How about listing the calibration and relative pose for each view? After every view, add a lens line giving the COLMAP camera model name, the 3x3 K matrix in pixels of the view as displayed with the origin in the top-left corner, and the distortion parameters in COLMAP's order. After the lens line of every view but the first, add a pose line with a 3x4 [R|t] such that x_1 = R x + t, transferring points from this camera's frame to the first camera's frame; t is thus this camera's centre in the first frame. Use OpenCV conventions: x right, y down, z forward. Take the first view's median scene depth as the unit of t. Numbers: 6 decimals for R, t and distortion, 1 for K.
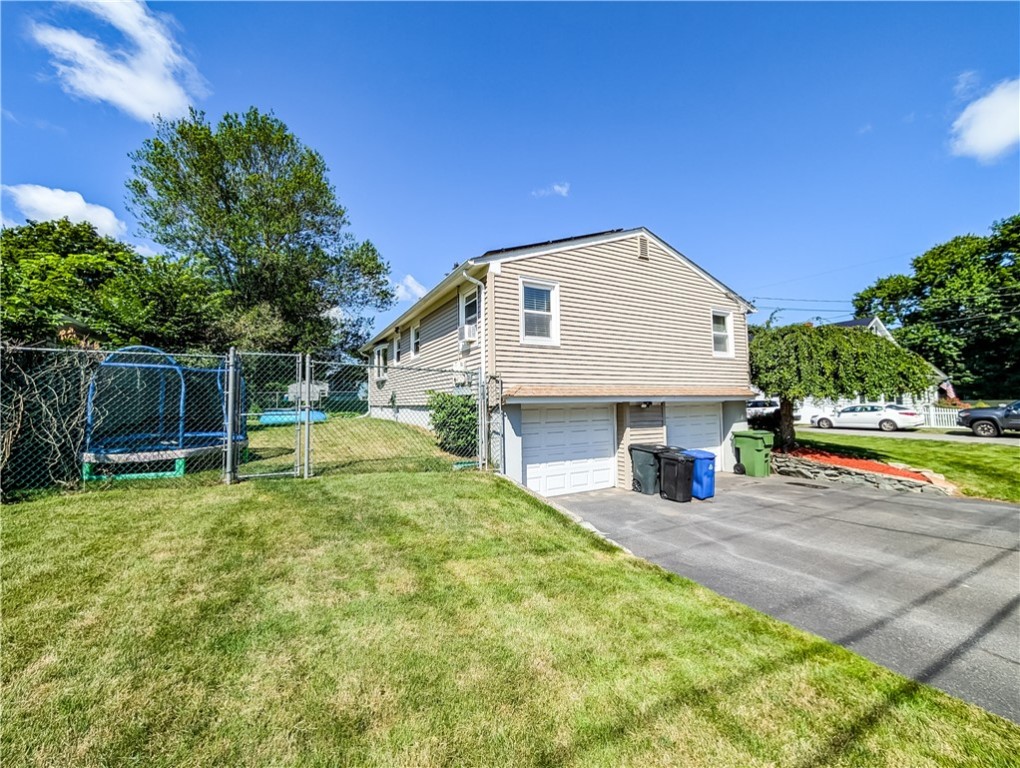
lens RADIAL K [[388.4, 0, 507.8], [0, 388.4, 378.4], [0, 0, 1]] dist [-0.002541, -0.000031]
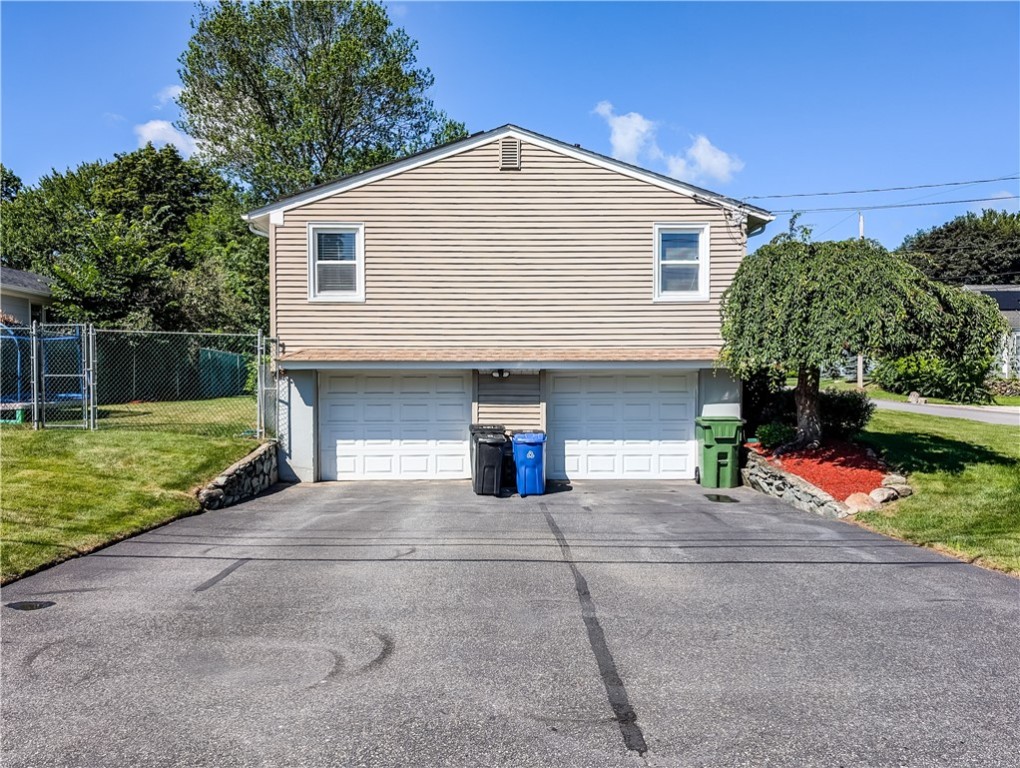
lens RADIAL K [[721.6, 0, 509.2], [0, 721.6, 385.2], [0, 0, 1]] dist [0.008830, -0.001522]
pose [[0.890475, 0.016577, -0.454731, 1.081837], [0.018777, 0.997146, 0.073120, -0.010331], [0.454645, -0.073650, 0.887622, -0.237271]]
